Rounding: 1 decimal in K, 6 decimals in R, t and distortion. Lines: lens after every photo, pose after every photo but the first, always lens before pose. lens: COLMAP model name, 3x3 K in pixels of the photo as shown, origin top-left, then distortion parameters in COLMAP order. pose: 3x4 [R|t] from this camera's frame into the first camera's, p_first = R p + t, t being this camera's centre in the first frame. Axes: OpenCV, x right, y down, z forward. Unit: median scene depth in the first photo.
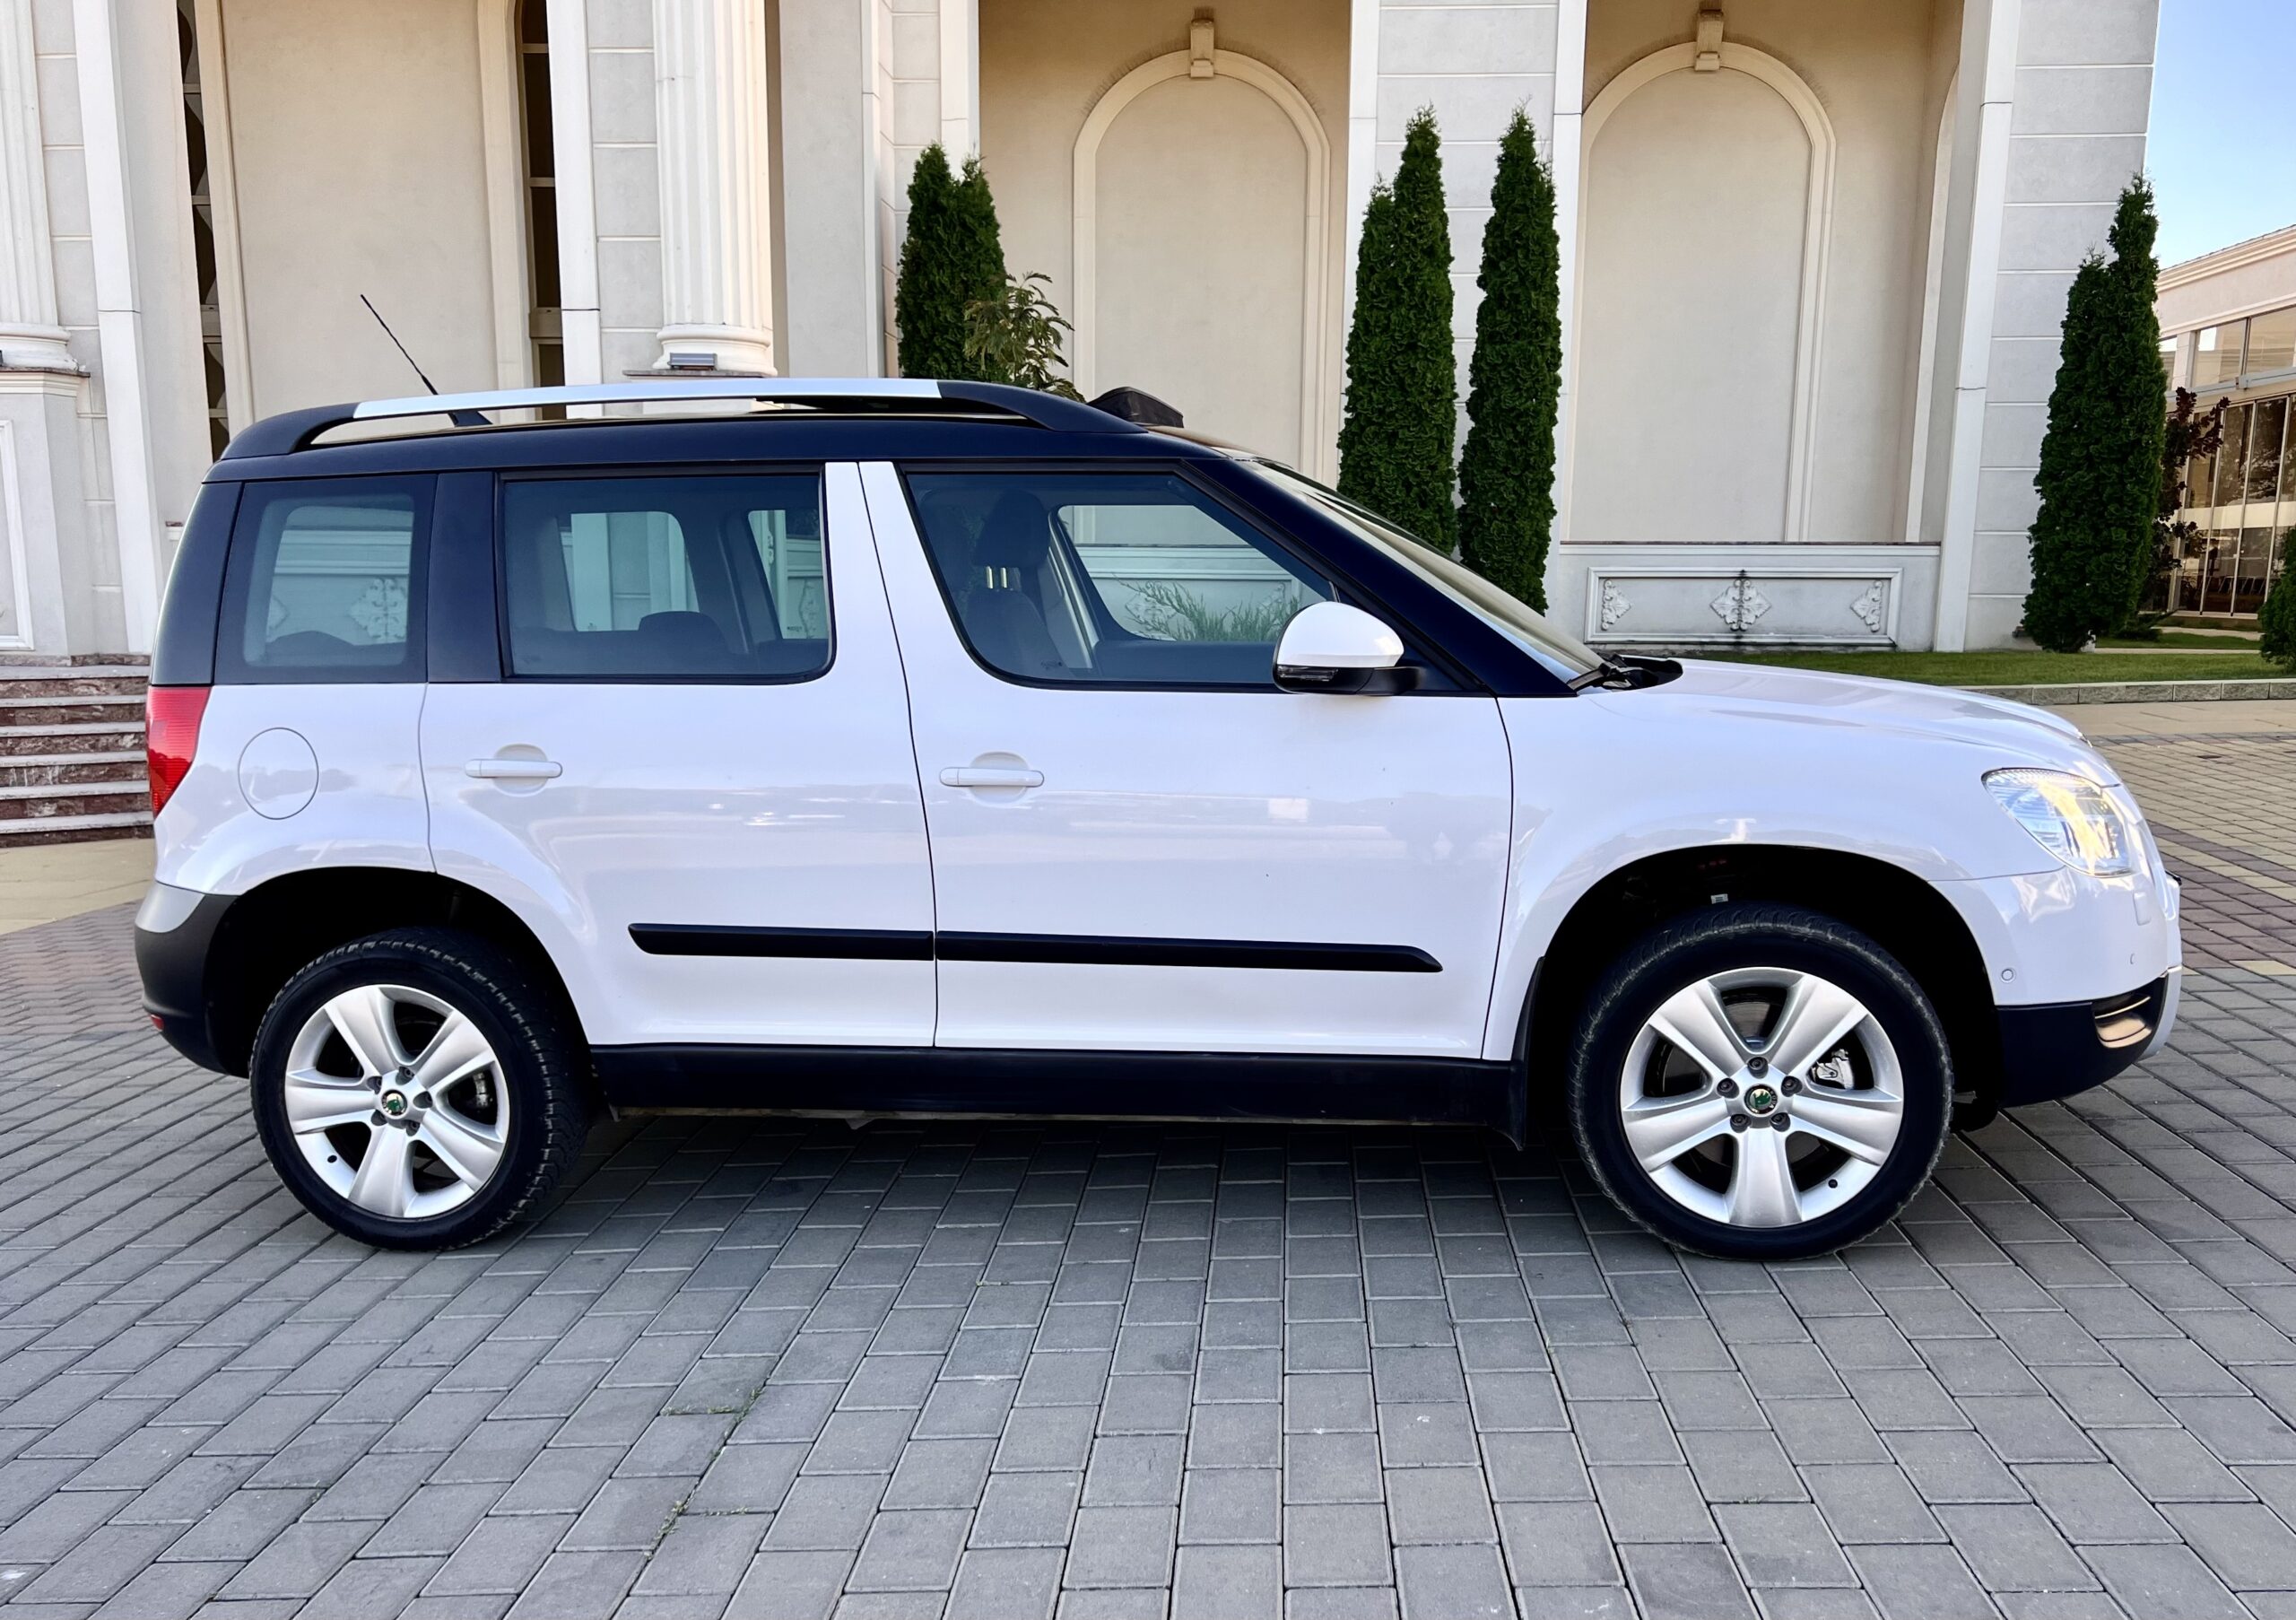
lens RADIAL K [[1876.9, 0, 1152.7], [0, 1876.9, 915.2], [0, 0, 1]] dist [0.048494, -0.049042]
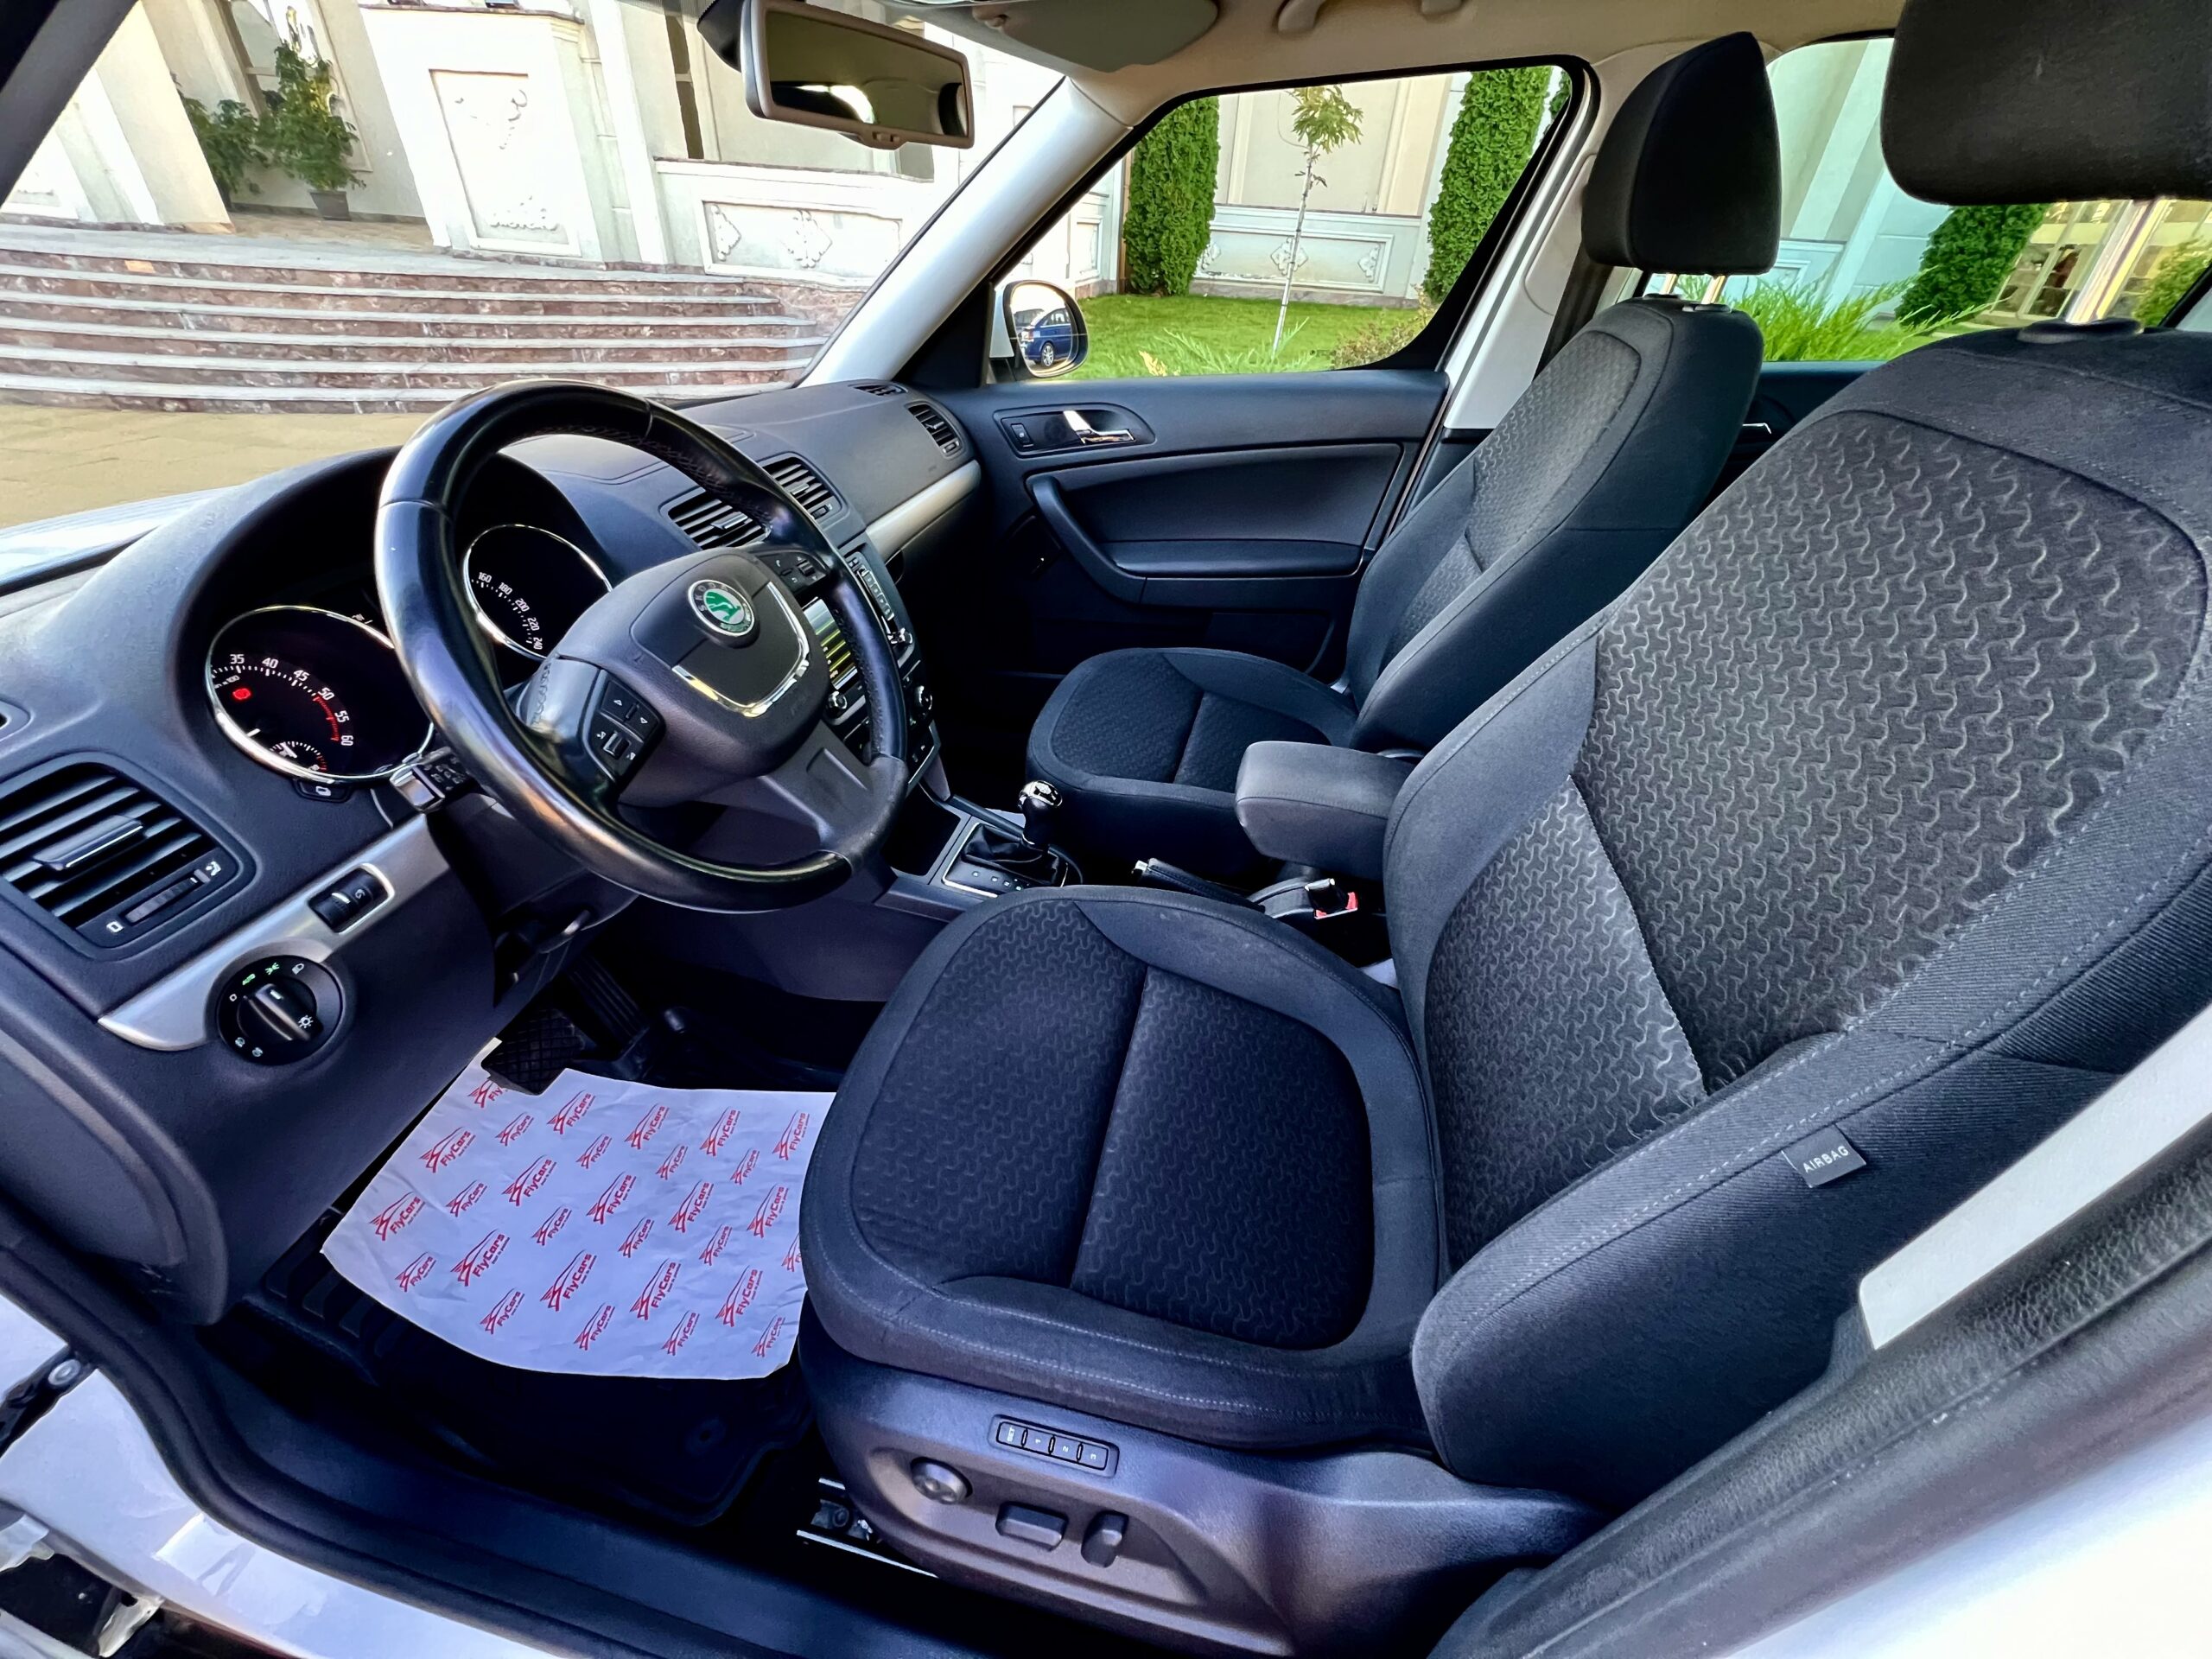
lens RADIAL K [[882.0, 0, 1111.0], [0, 882.0, 829.3], [0, 0, 1]] dist [-0.003299, 0.000992]
pose [[0.994532, 0.091074, -0.051095, -0.075489], [-0.062473, 0.910961, 0.407735, -0.028905], [0.083680, -0.402313, 0.911670, 0.172312]]
